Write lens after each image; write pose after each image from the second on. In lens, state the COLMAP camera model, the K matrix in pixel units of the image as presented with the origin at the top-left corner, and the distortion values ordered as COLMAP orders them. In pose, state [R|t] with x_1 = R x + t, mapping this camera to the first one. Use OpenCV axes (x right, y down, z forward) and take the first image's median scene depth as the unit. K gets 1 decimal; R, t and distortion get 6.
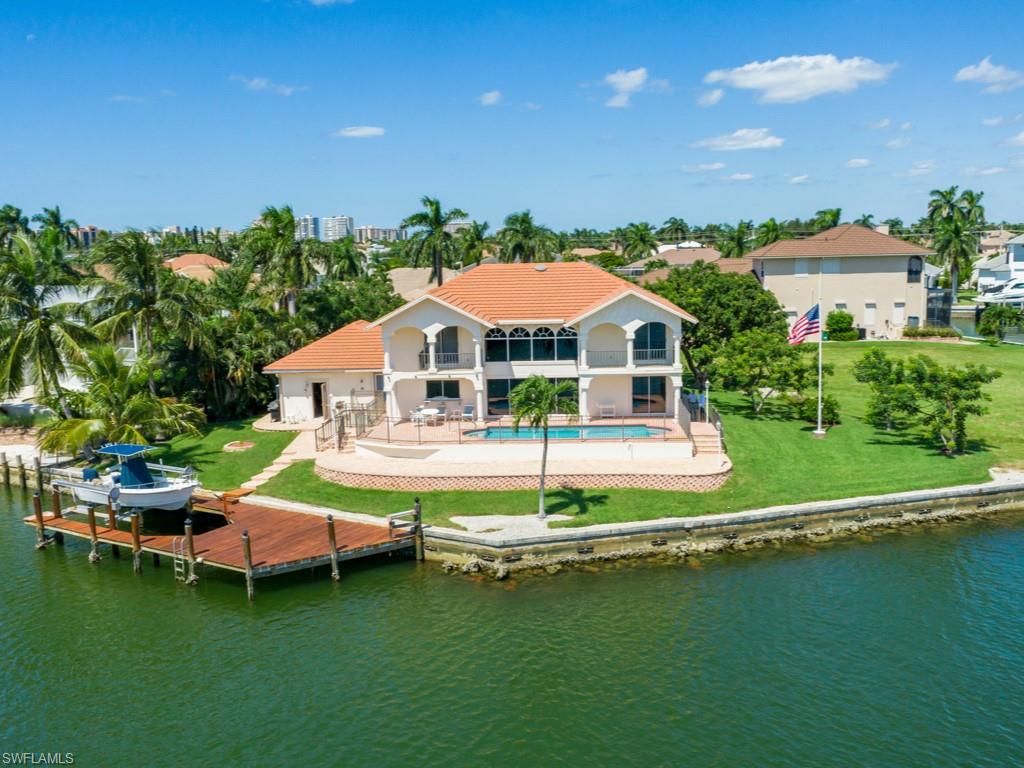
lens RADIAL K [[912.1, 0, 512.0], [0, 912.1, 384.0], [0, 0, 1]] dist [-0.023266, 0.000292]
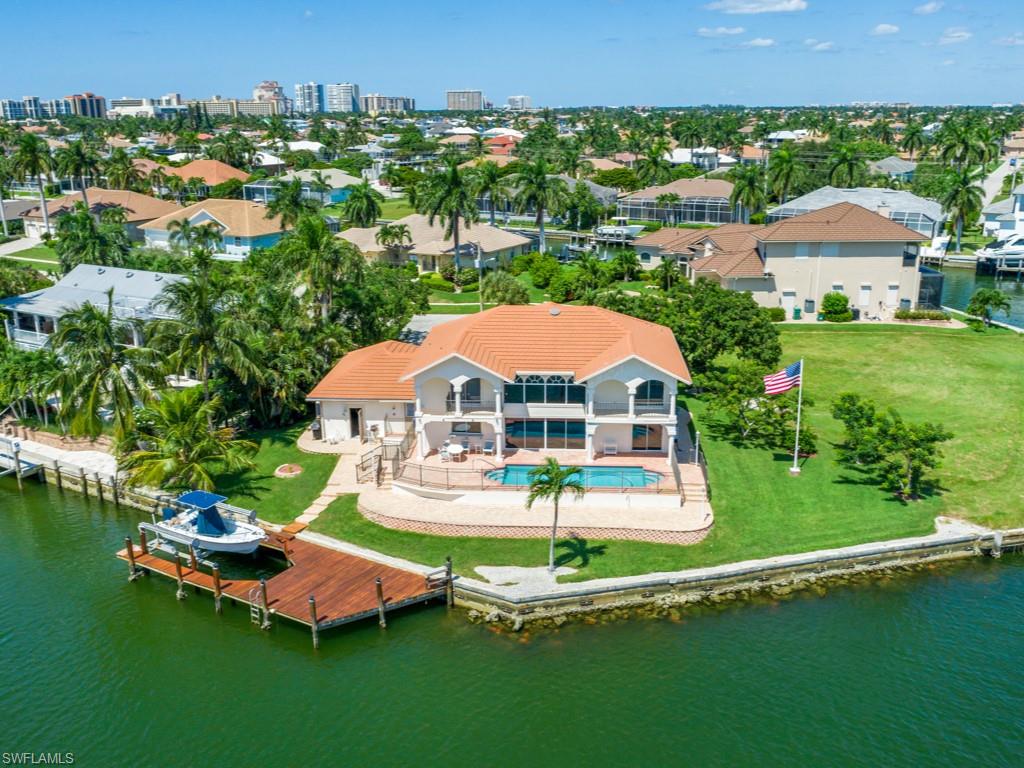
lens RADIAL K [[922.2, 0, 512.0], [0, 922.2, 384.0], [0, 0, 1]] dist [-0.023349, 0.002371]
pose [[0.999797, 0.019093, -0.006384, -0.013643], [-0.018039, 0.990413, 0.136954, -0.223004], [0.008938, -0.136811, 0.990557, -0.146069]]
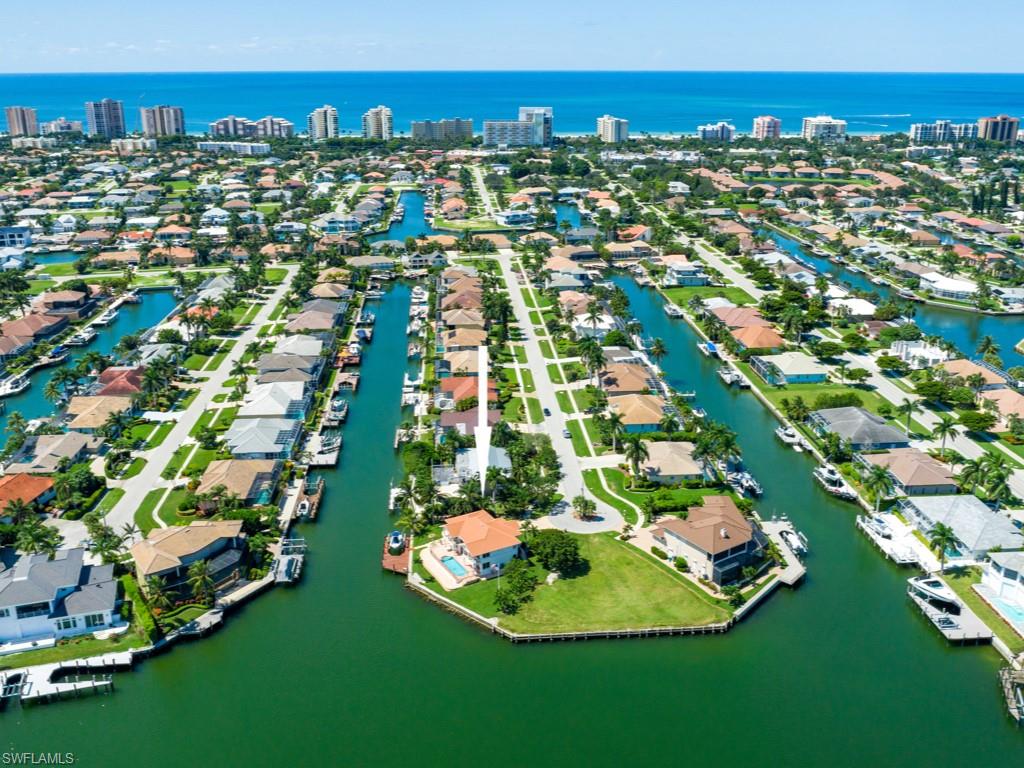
lens RADIAL K [[922.2, 0, 512.0], [0, 922.2, 384.0], [0, 0, 1]] dist [-0.023349, 0.002371]
pose [[0.542574, 0.294562, -0.786668, 3.602231], [-0.137163, 0.954999, 0.262989, -2.083650], [0.828734, -0.034789, 0.558560, -1.314229]]
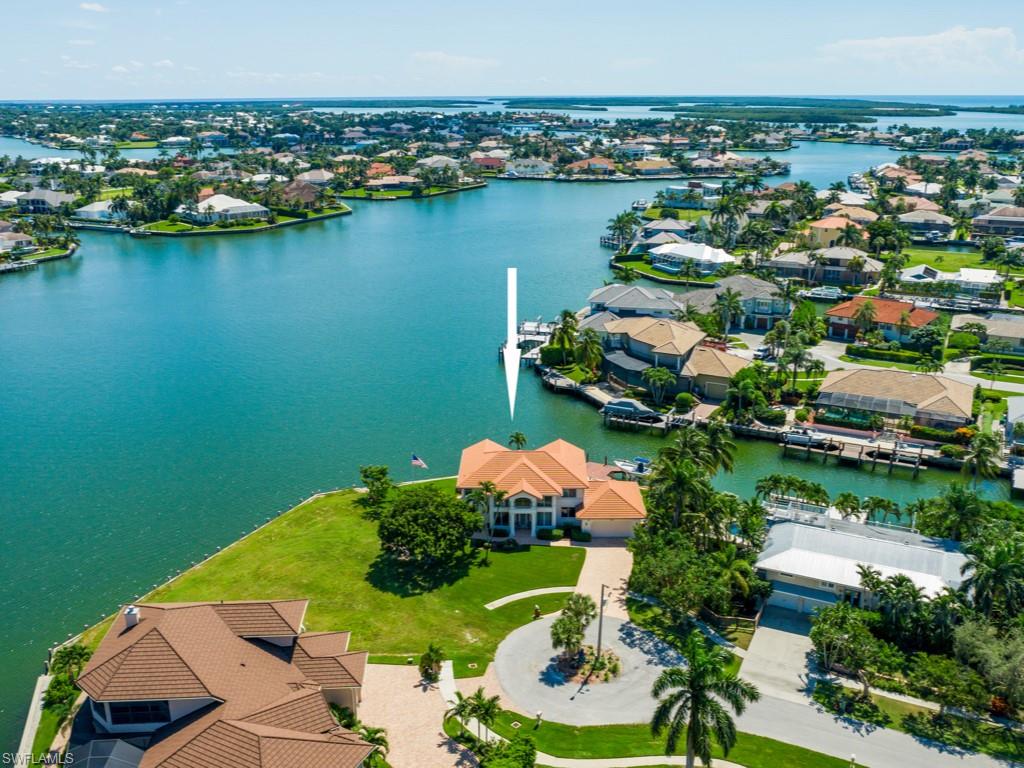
lens RADIAL K [[922.2, 0, 512.0], [0, 922.2, 384.0], [0, 0, 1]] dist [-0.023349, 0.002371]
pose [[-0.998776, 0.039254, -0.030093, 0.137535], [0.021747, 0.894963, 0.445609, -1.511816], [0.044424, 0.444409, -0.894722, 3.462151]]
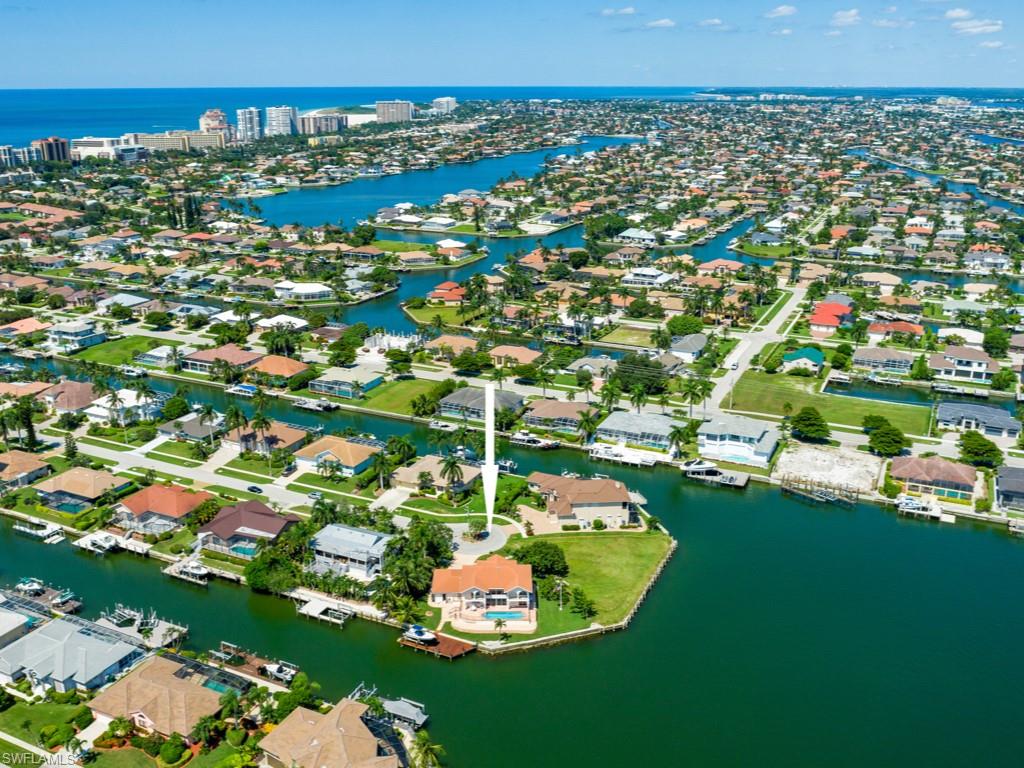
lens RADIAL K [[922.2, 0, 512.0], [0, 922.2, 384.0], [0, 0, 1]] dist [-0.023349, 0.002371]
pose [[0.997359, 0.001895, 0.072605, -0.246971], [-0.013836, 0.986310, 0.164321, -1.909941], [-0.071299, -0.164891, 0.983731, -3.484844]]
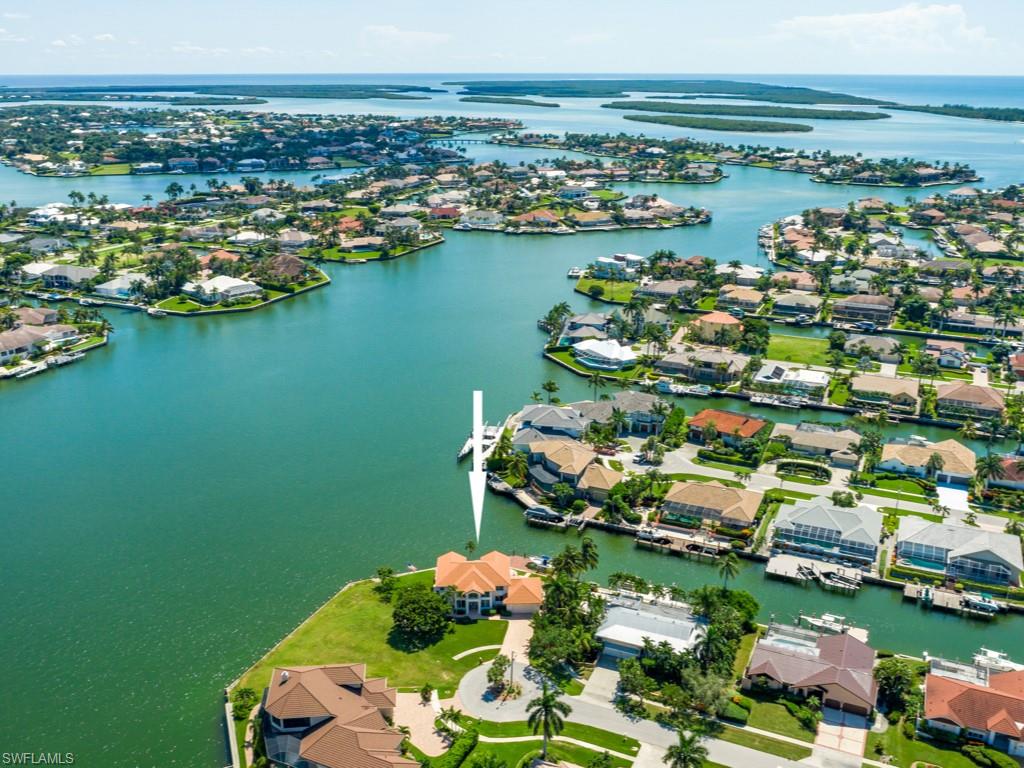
lens RADIAL K [[925.7, 0, 512.0], [0, 925.7, 384.0], [0, 0, 1]] dist [-0.026191, 0.004823]
pose [[-0.995914, 0.049578, -0.075476, 0.144826], [0.008798, 0.885109, 0.465301, -3.100251], [0.089873, 0.462735, -0.881929, 4.858602]]
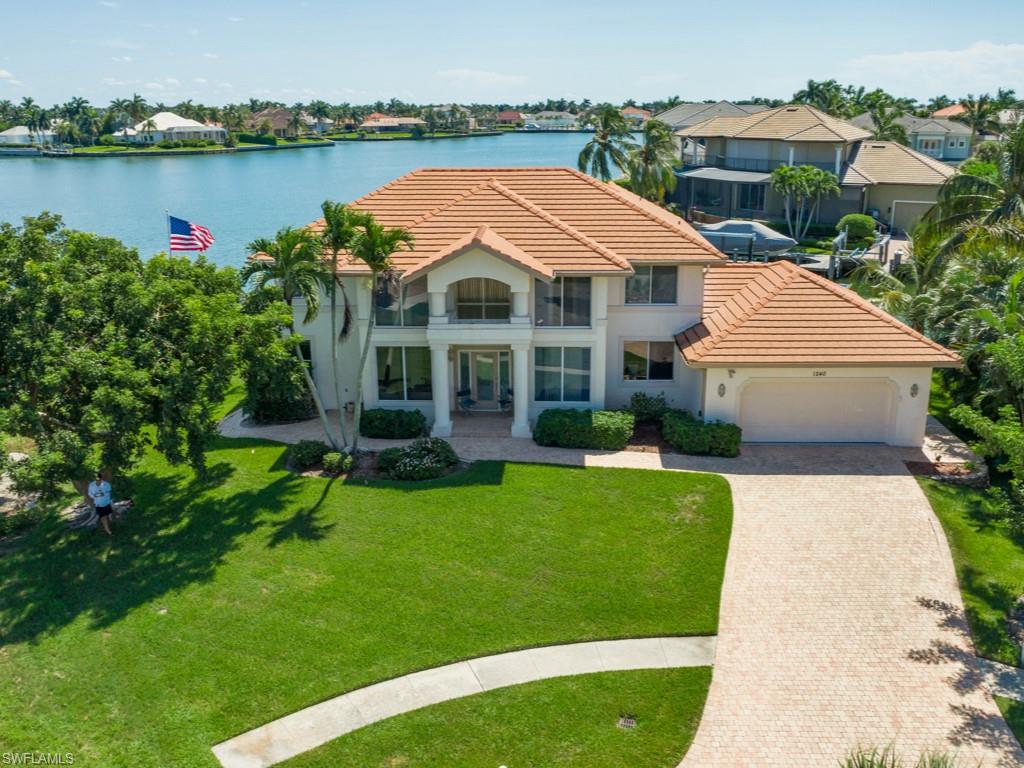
lens RADIAL K [[922.2, 0, 512.0], [0, 922.2, 384.0], [0, 0, 1]] dist [-0.023349, 0.002371]
pose [[-0.999405, 0.034241, -0.004057, 0.025761], [0.029153, 0.901931, 0.430894, -0.320438], [0.018413, 0.430520, -0.902393, 1.960938]]
